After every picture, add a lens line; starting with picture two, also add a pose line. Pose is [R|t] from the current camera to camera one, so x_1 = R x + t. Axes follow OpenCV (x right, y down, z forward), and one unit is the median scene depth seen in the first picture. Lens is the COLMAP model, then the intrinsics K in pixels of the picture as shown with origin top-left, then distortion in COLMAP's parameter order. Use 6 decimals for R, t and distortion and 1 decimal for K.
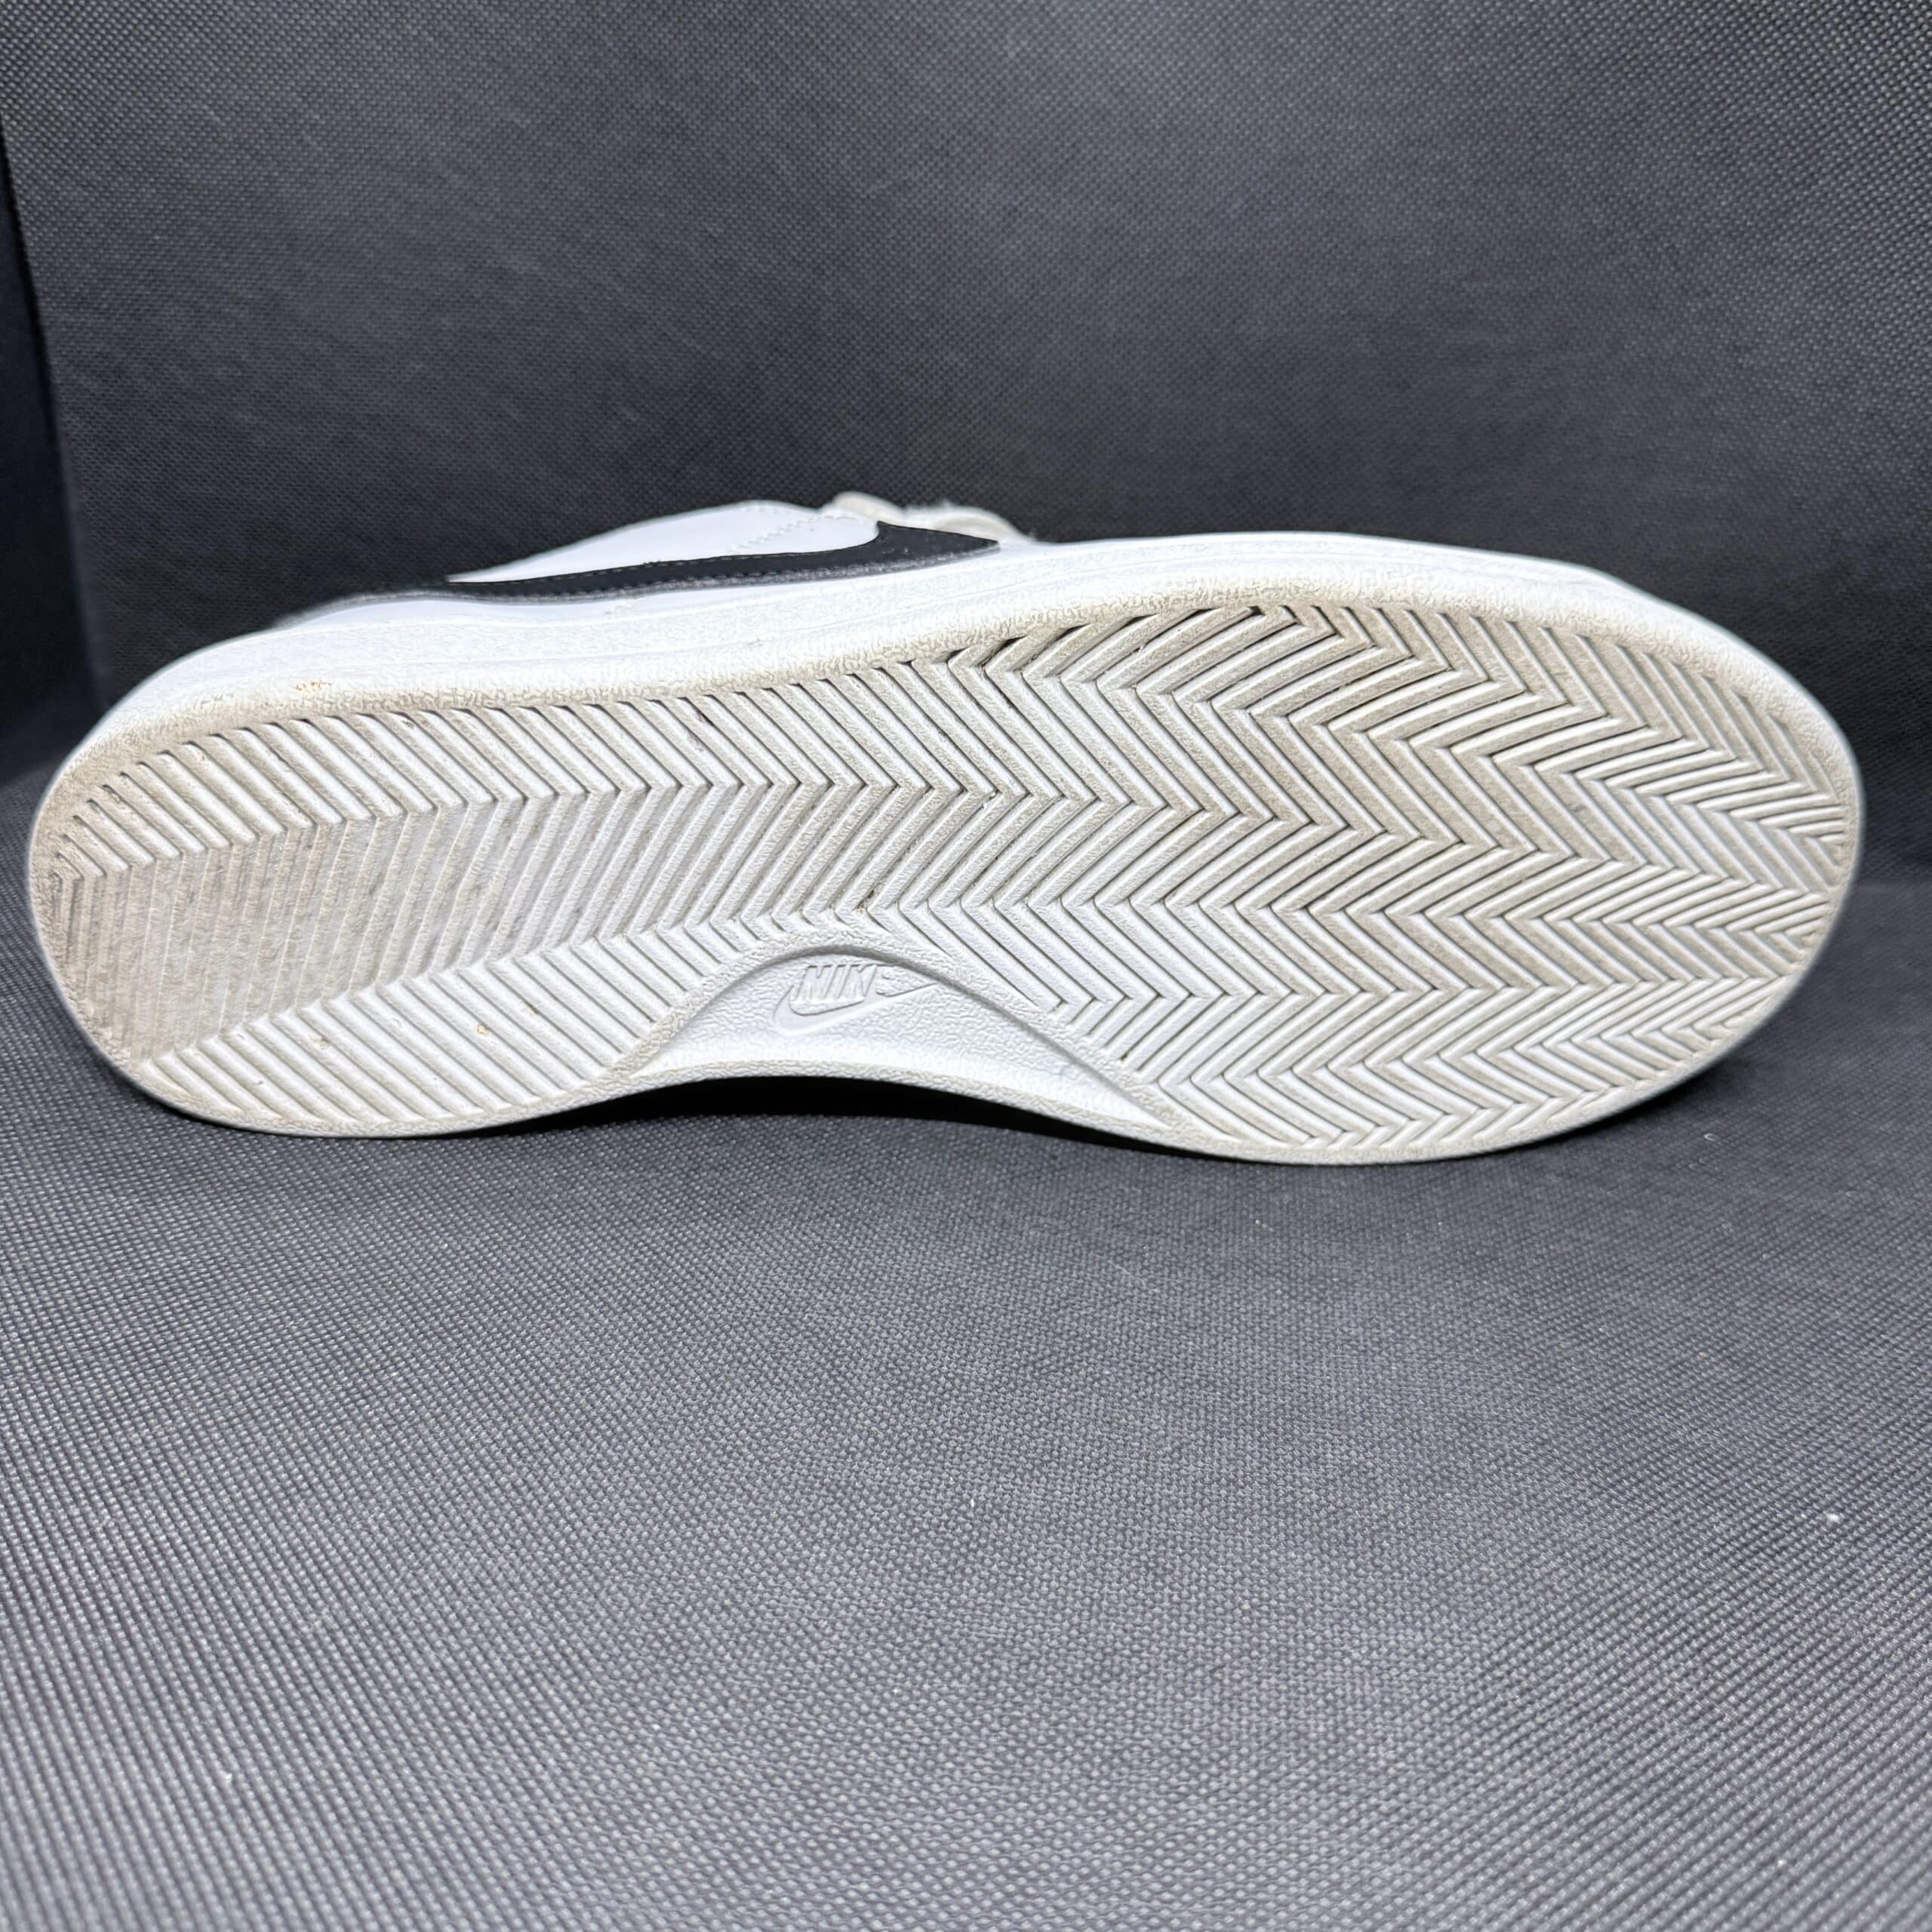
lens RADIAL K [[1859.0, 0, 890.2], [0, 1859.0, 966.3], [0, 0, 1]] dist [-0.015361, -0.129143]
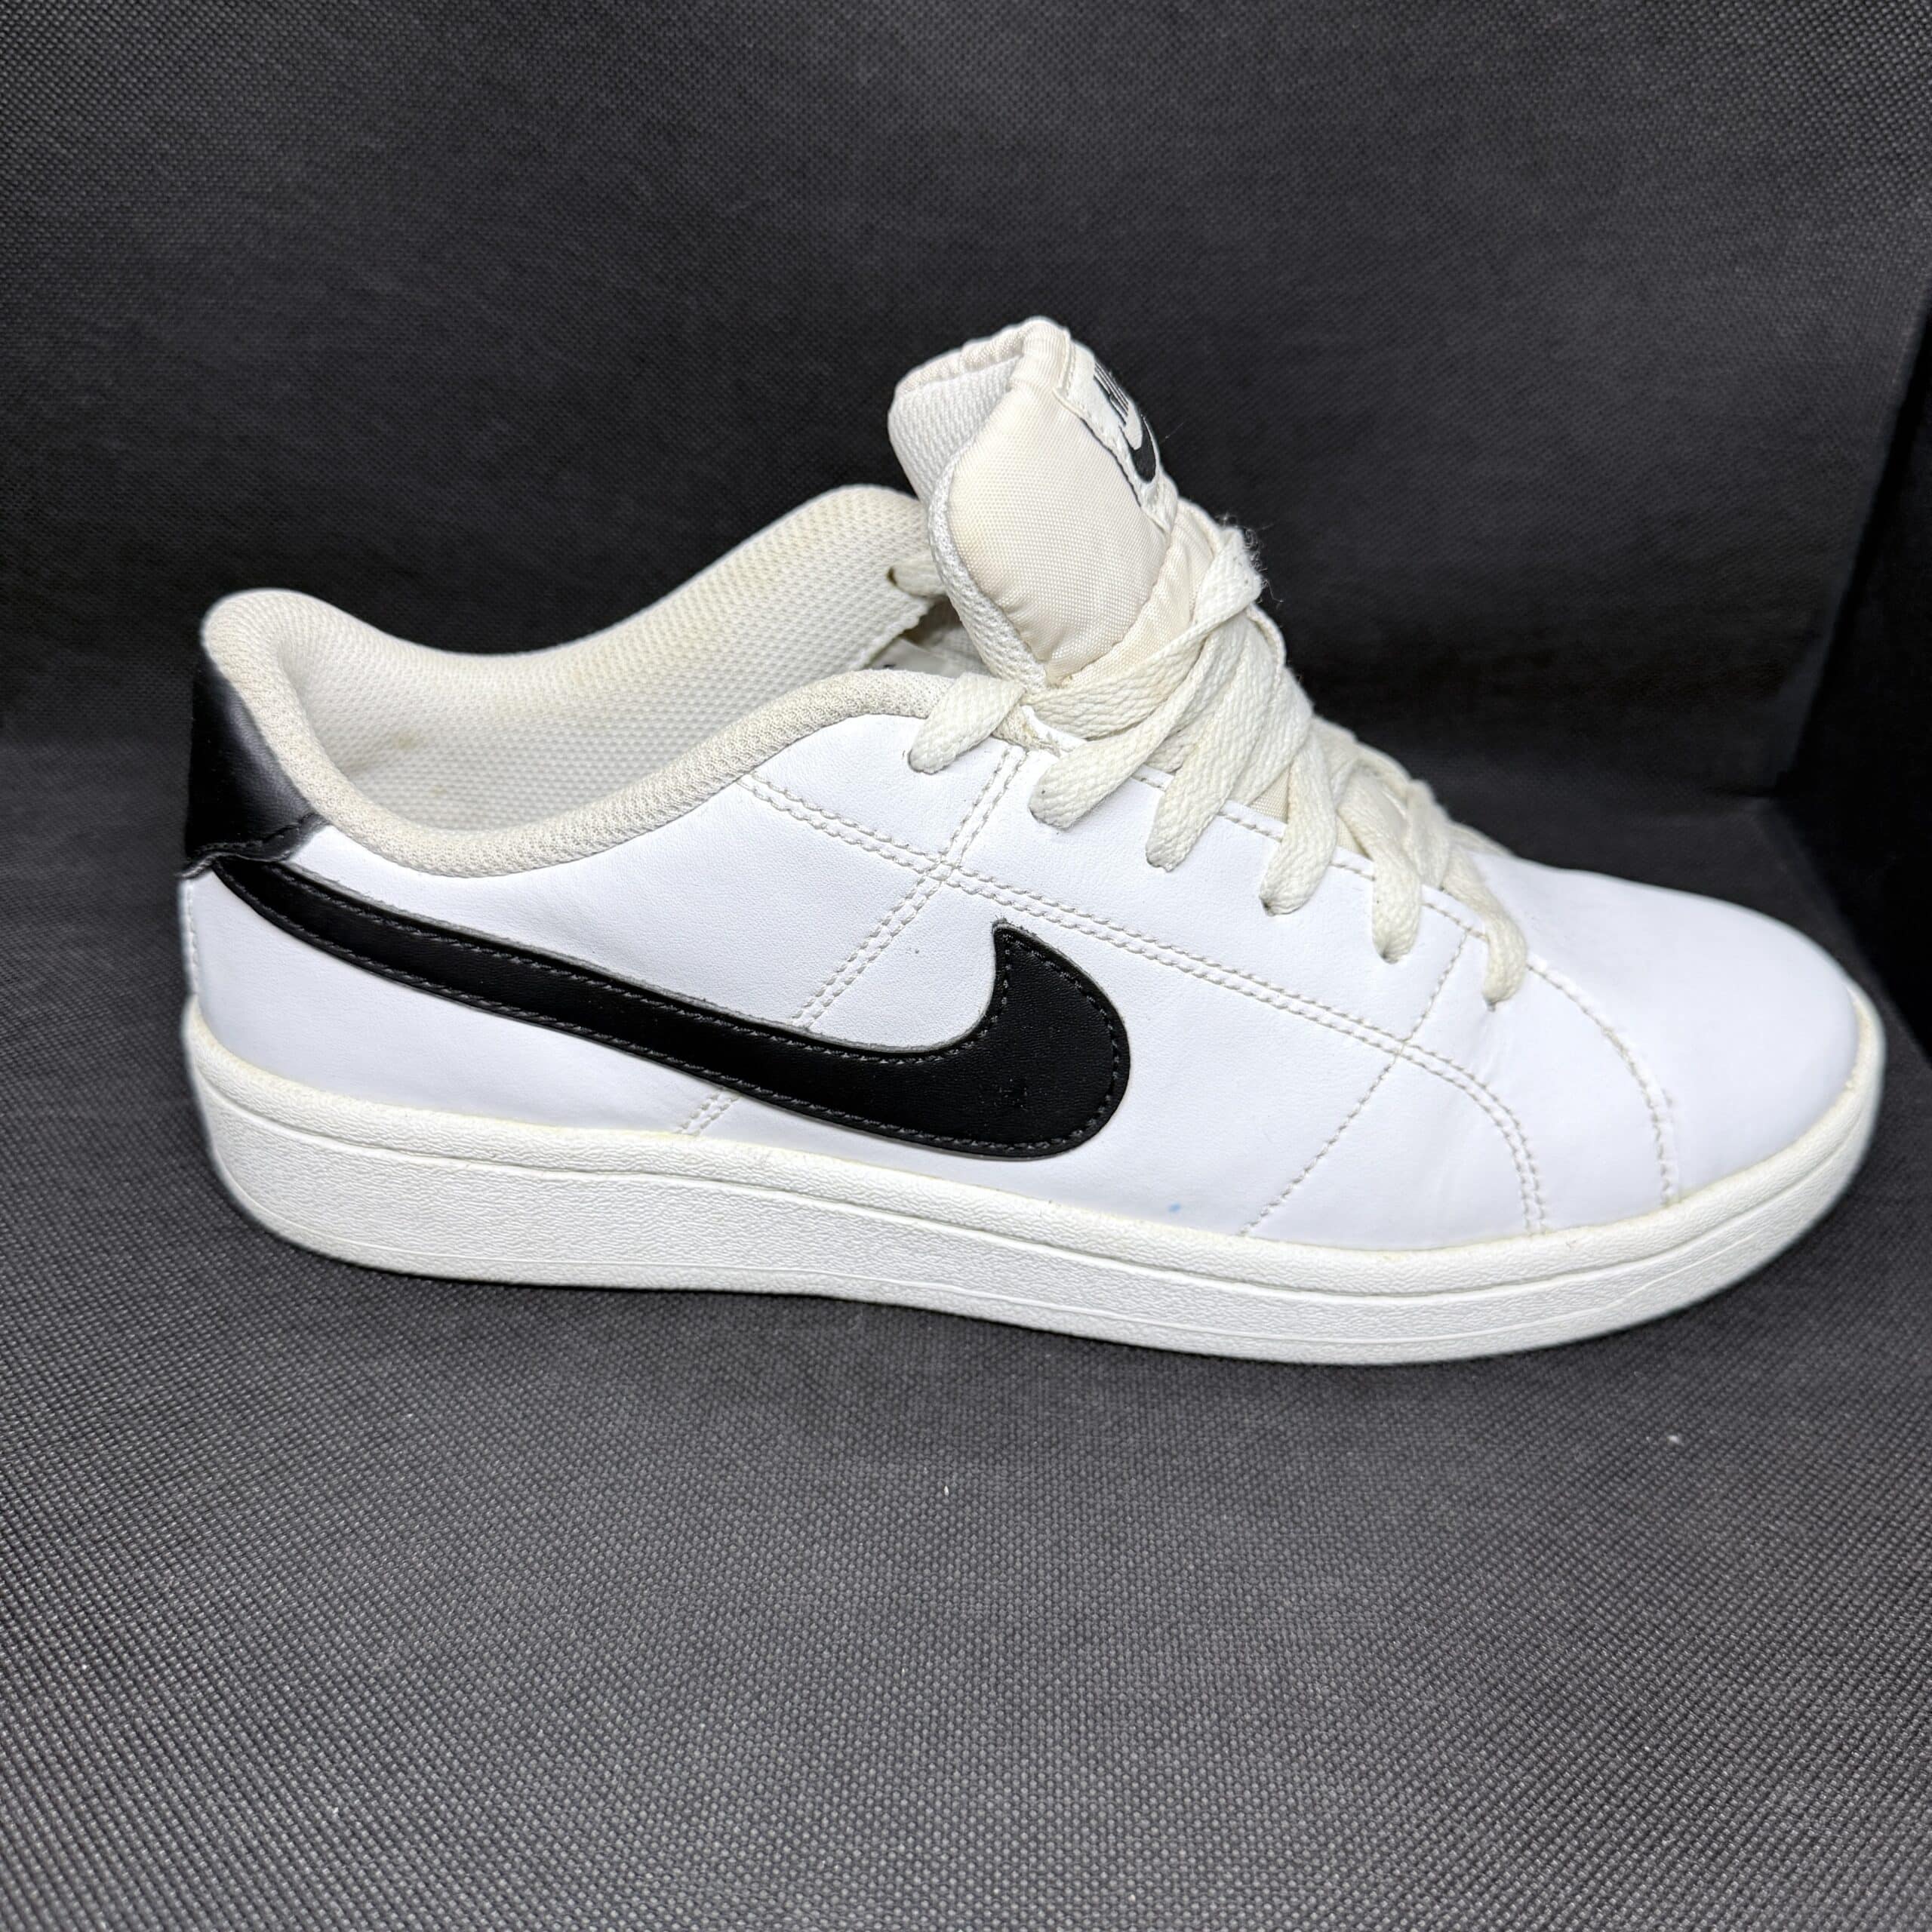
lens RADIAL K [[1859.0, 0, 890.2], [0, 1859.0, 966.3], [0, 0, 1]] dist [-0.015361, -0.129143]
pose [[0.992910, -0.071133, 0.095240, -0.085180], [0.061905, 0.993399, 0.096574, -0.162799], [-0.101481, -0.089993, 0.990759, -0.113384]]
